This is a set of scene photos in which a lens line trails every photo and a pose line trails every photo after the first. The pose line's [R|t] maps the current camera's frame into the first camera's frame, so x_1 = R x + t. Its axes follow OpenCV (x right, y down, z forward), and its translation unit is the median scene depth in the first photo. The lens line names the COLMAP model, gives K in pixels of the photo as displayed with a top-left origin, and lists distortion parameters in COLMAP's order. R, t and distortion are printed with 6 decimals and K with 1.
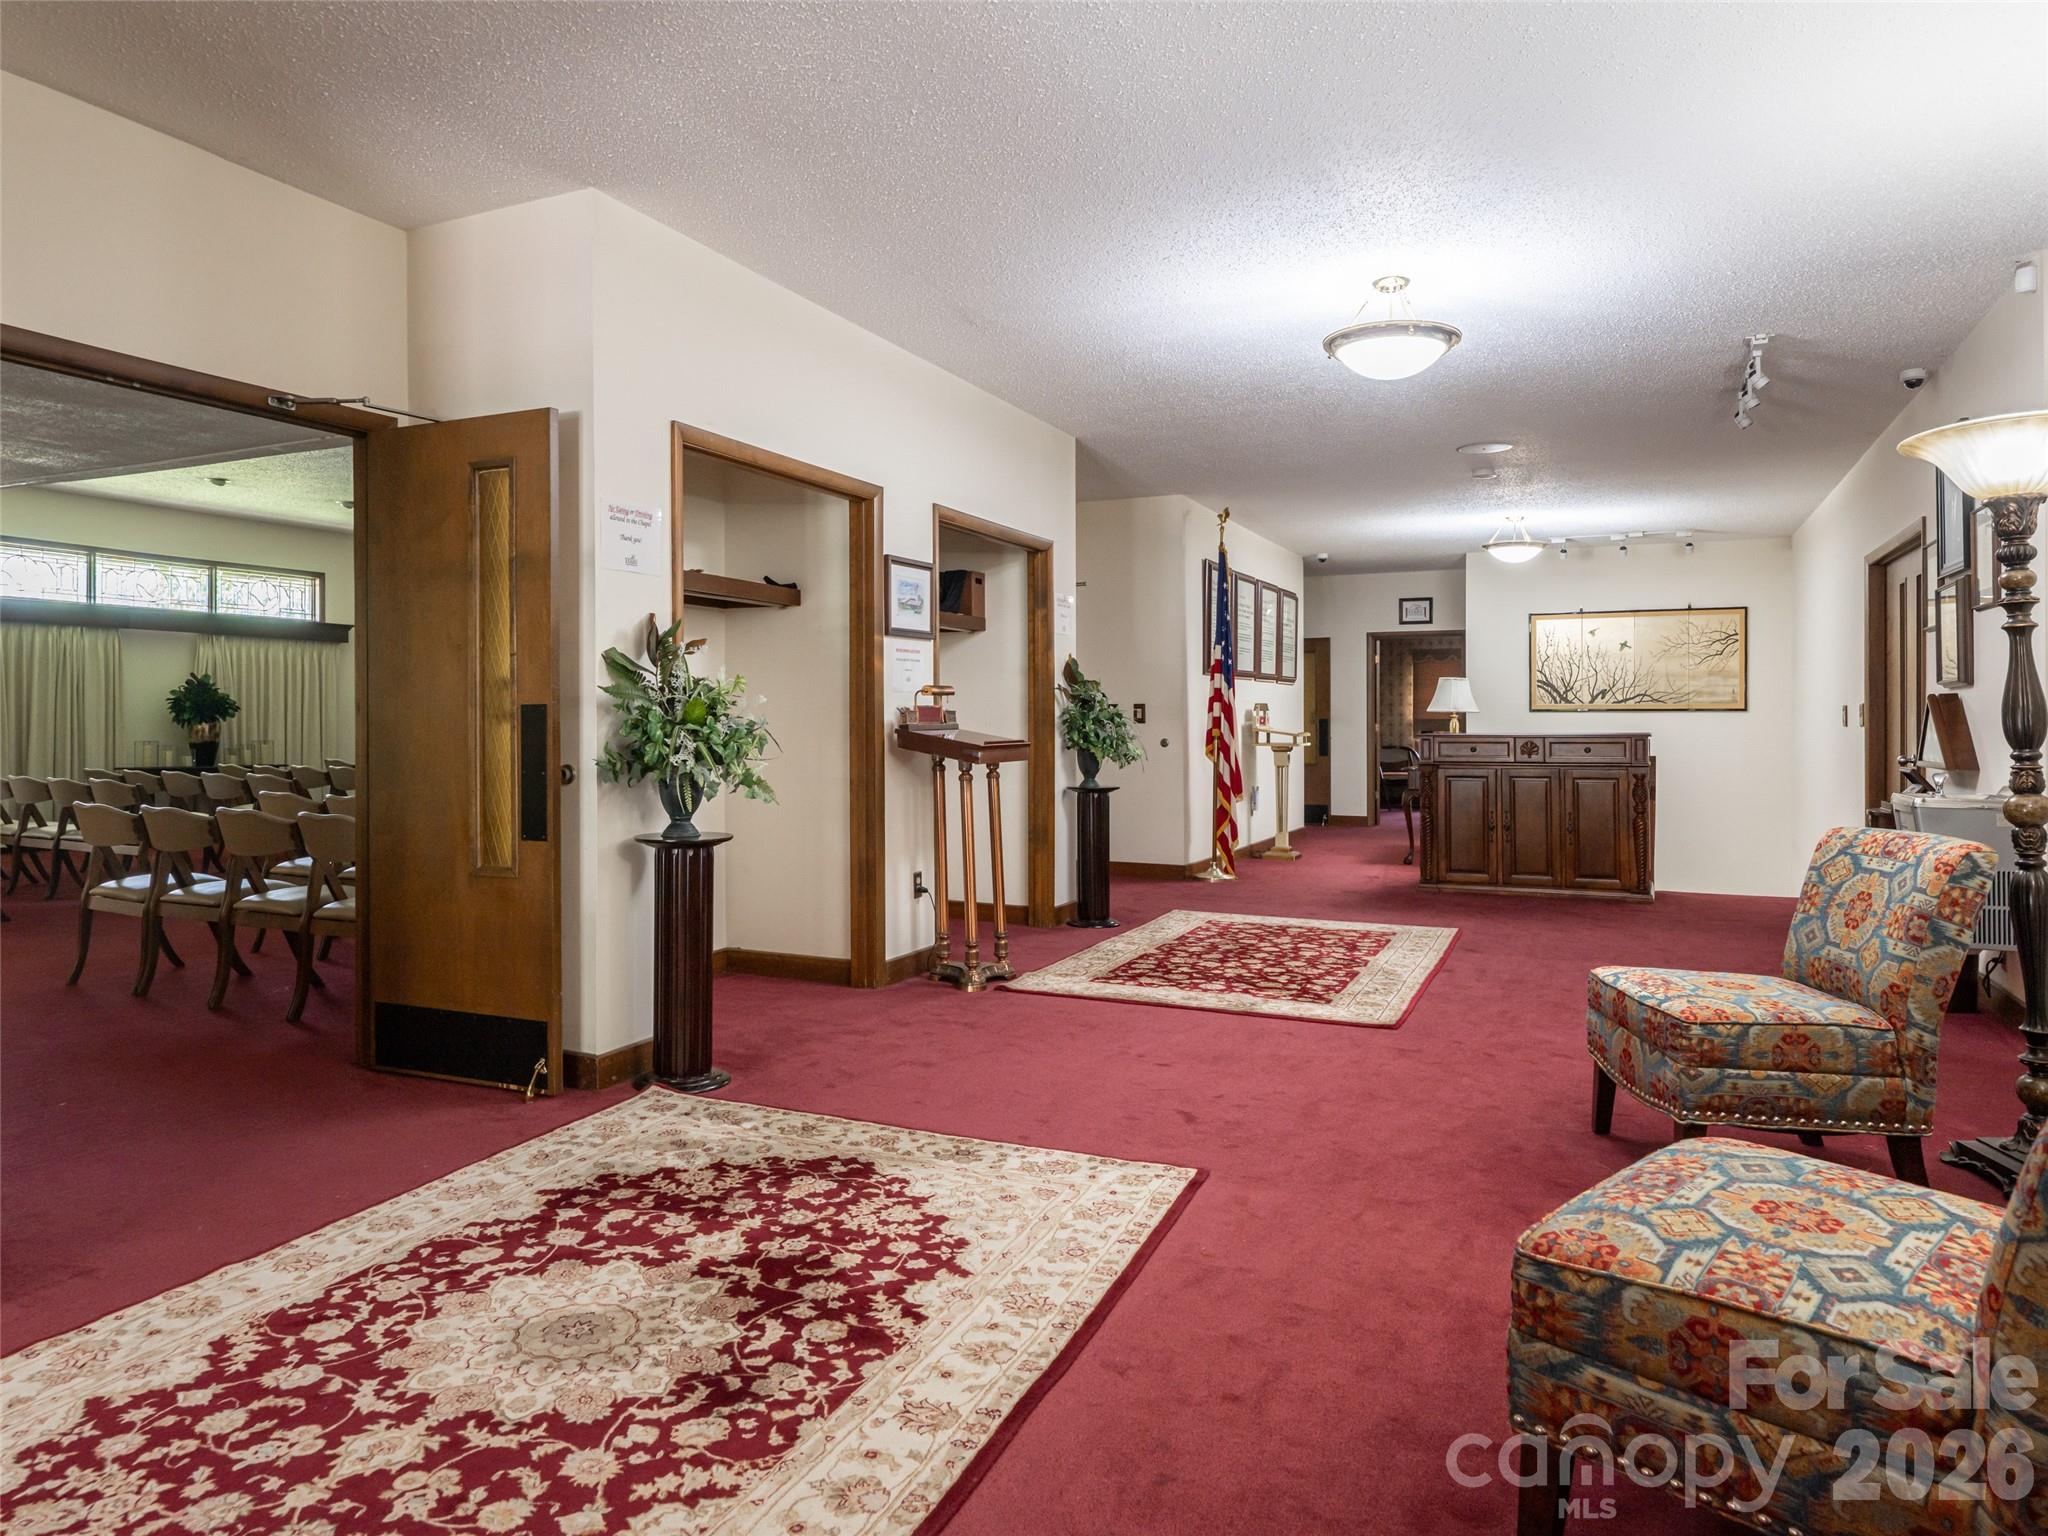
lens RADIAL K [[1308.3, 0, 1031.1], [0, 1308.3, 766.7], [0, 0, 1]] dist [-0.002130, -0.000425]
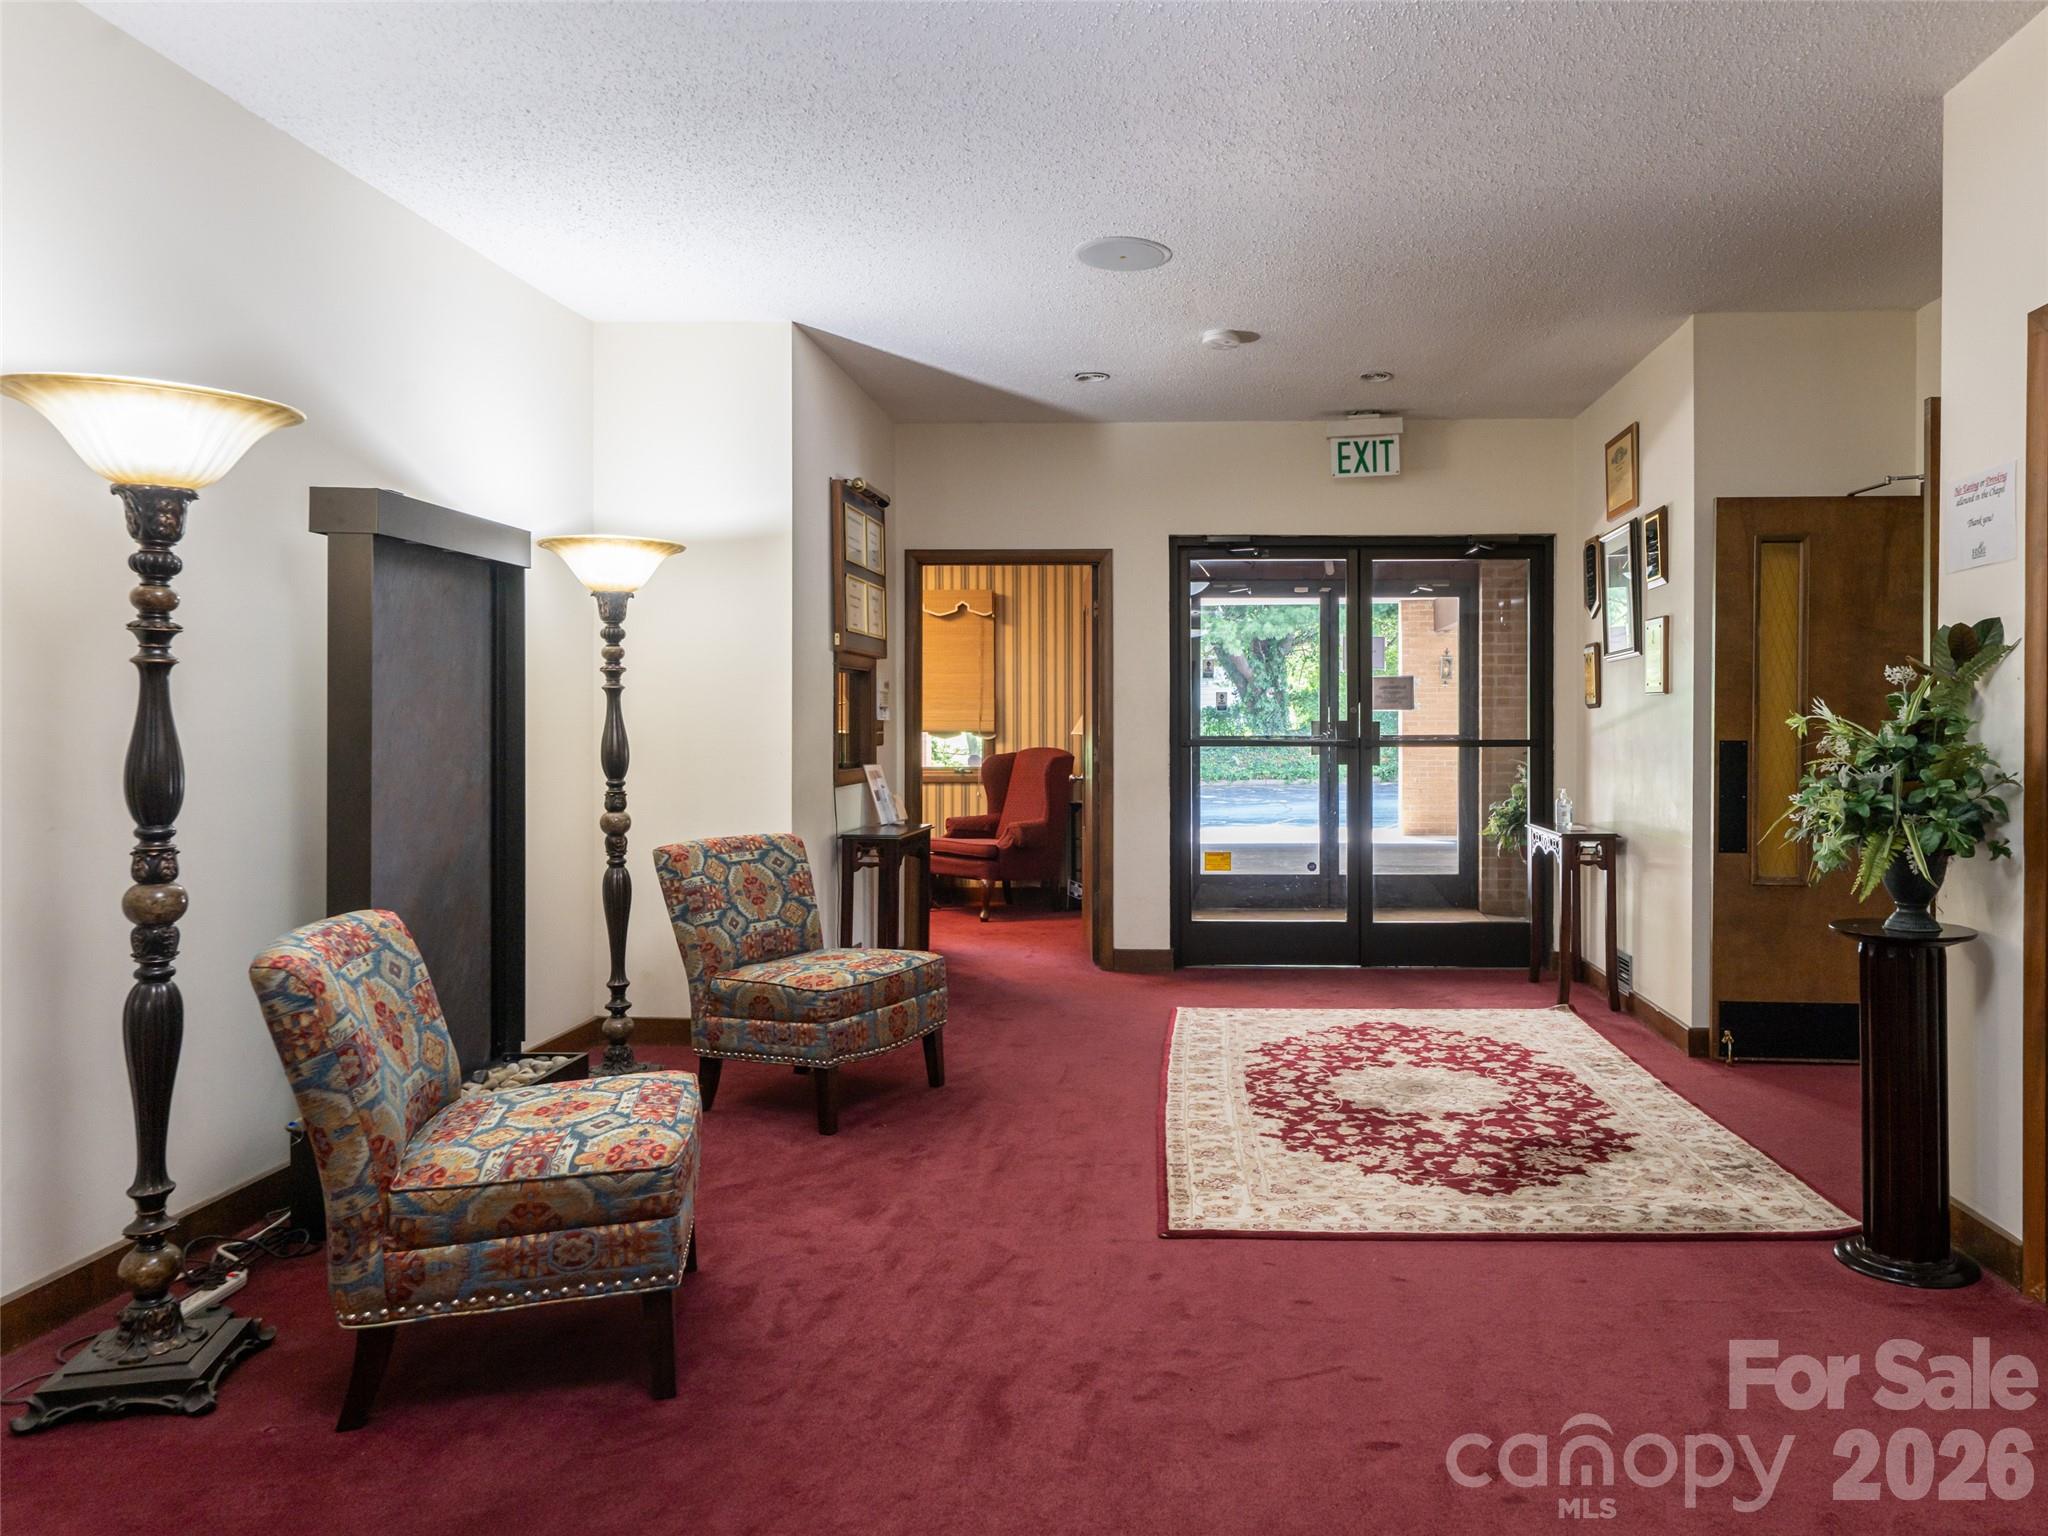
lens RADIAL K [[1308.3, 0, 1024.7], [0, 1308.3, 755.7], [0, 0, 1]] dist [-0.002130, -0.000425]
pose [[-0.962765, 0.009617, -0.270167, 0.561714], [-0.005846, 0.998393, 0.056371, -0.112138], [0.270275, 0.055851, -0.961162, 2.161669]]
